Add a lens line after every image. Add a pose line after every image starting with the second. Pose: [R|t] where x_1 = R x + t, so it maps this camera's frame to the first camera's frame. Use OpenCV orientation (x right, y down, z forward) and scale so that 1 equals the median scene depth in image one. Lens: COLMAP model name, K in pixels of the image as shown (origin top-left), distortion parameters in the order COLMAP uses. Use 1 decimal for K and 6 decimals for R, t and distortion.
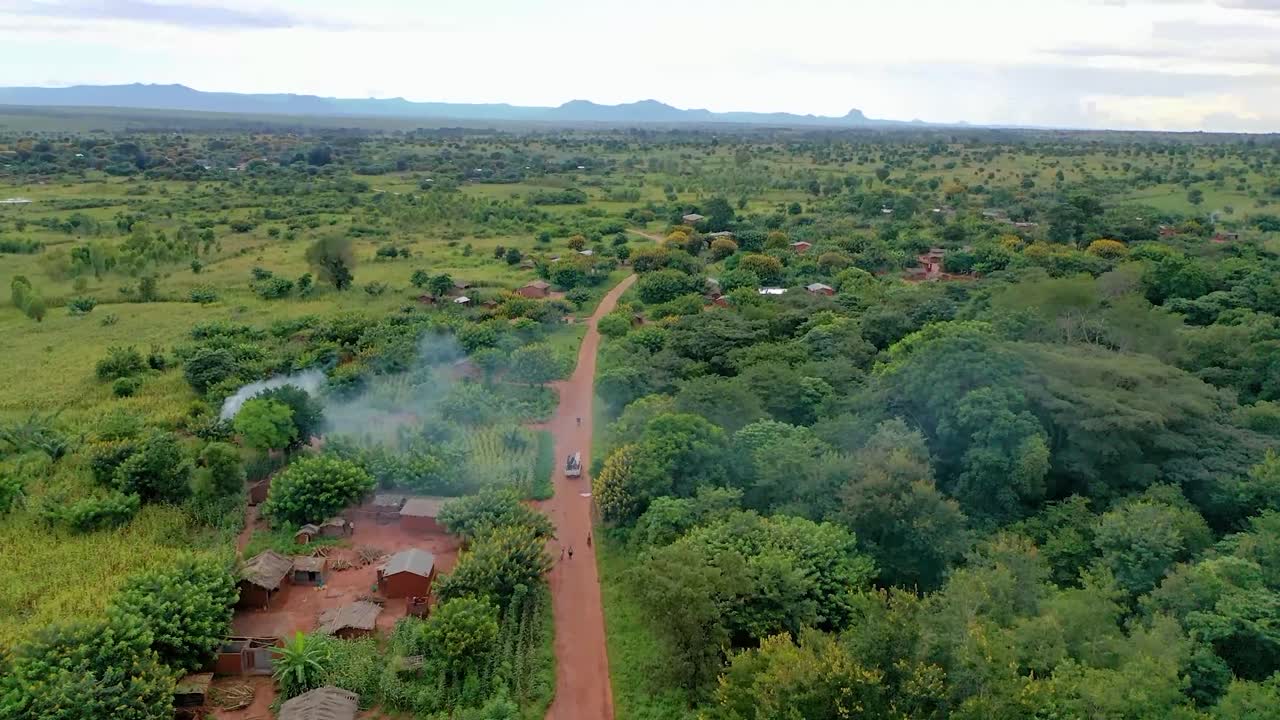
lens RADIAL K [[964.5, 0, 640.0], [0, 964.5, 360.0], [0, 0, 1]] dist [0.008493, -0.004526]
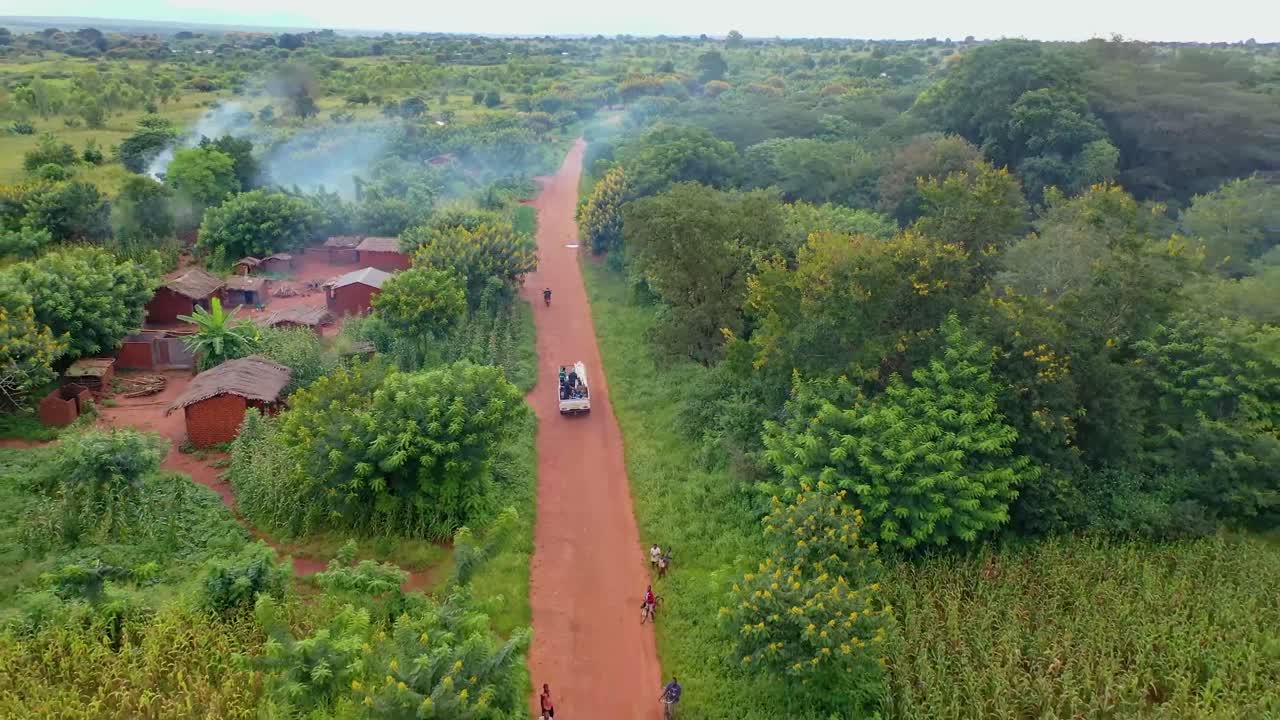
lens RADIAL K [[964.5, 0, 640.0], [0, 964.5, 360.0], [0, 0, 1]] dist [0.008493, -0.004526]
pose [[0.999902, -0.004244, 0.013377, -0.007979], [0.003041, 0.996057, 0.088661, 0.177432], [-0.013701, -0.088611, 0.995972, 0.129341]]
